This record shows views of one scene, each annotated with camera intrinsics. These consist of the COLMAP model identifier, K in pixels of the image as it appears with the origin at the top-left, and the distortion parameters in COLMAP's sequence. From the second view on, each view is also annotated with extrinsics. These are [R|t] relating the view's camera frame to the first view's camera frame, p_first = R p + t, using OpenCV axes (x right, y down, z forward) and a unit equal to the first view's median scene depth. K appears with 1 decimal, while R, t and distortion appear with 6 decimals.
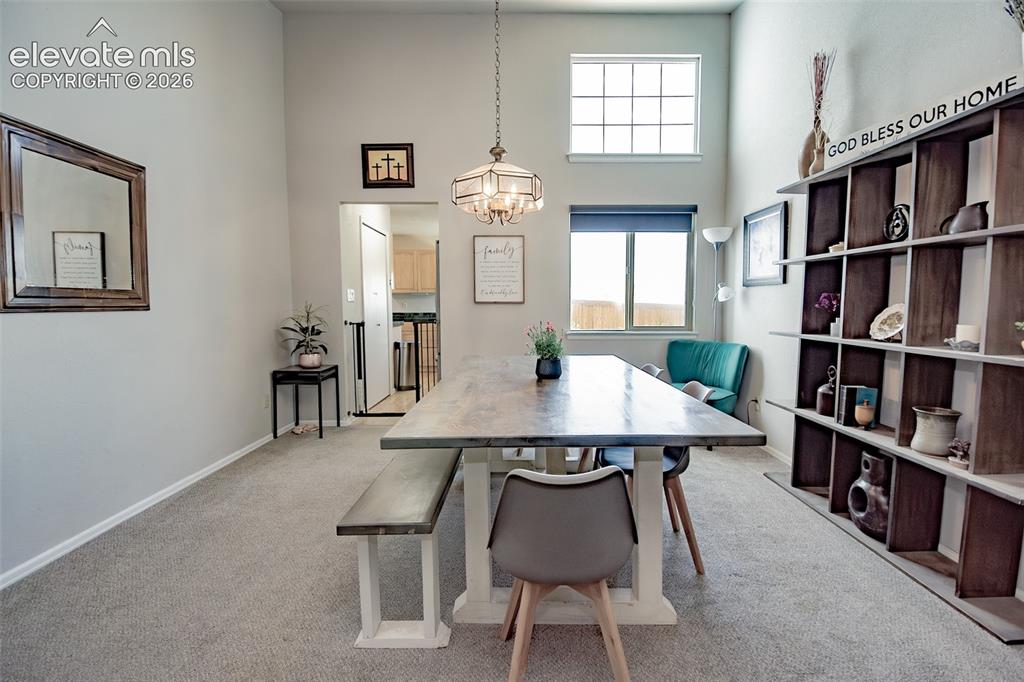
lens RADIAL K [[461.3, 0, 519.0], [0, 461.3, 334.5], [0, 0, 1]] dist [0.016889, -0.006314]
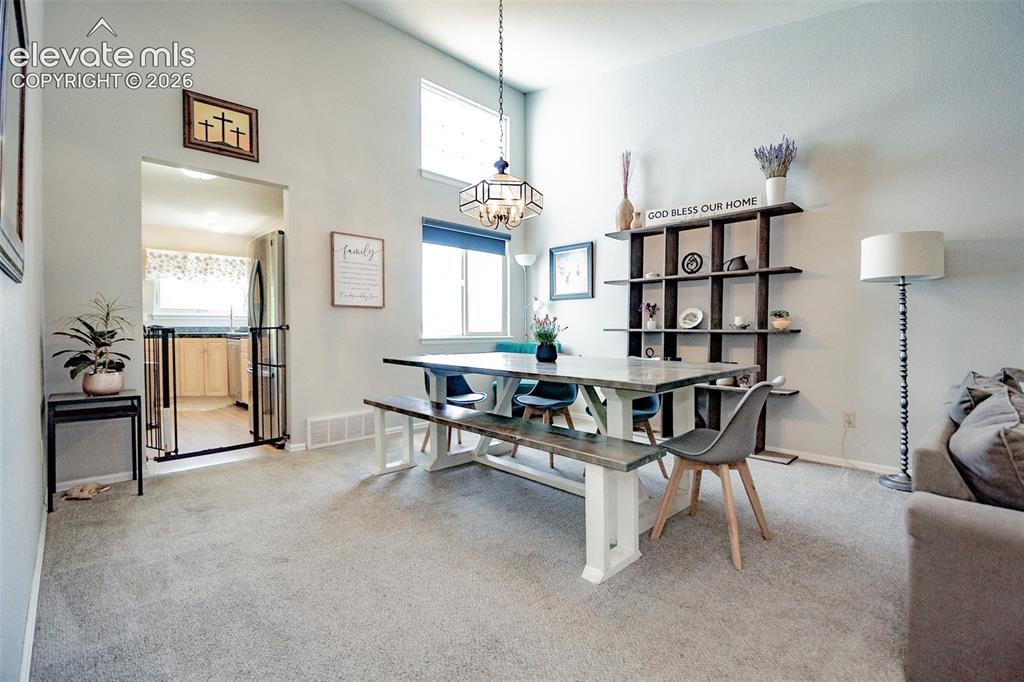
lens RADIAL K [[461.3, 0, 517.3], [0, 461.3, 335.2], [0, 0, 1]] dist [0.016889, -0.006314]
pose [[0.717474, -0.007686, 0.696542, -0.476536], [0.045880, 0.998289, -0.036243, 0.038245], [-0.695072, 0.057961, 0.716600, 0.109438]]
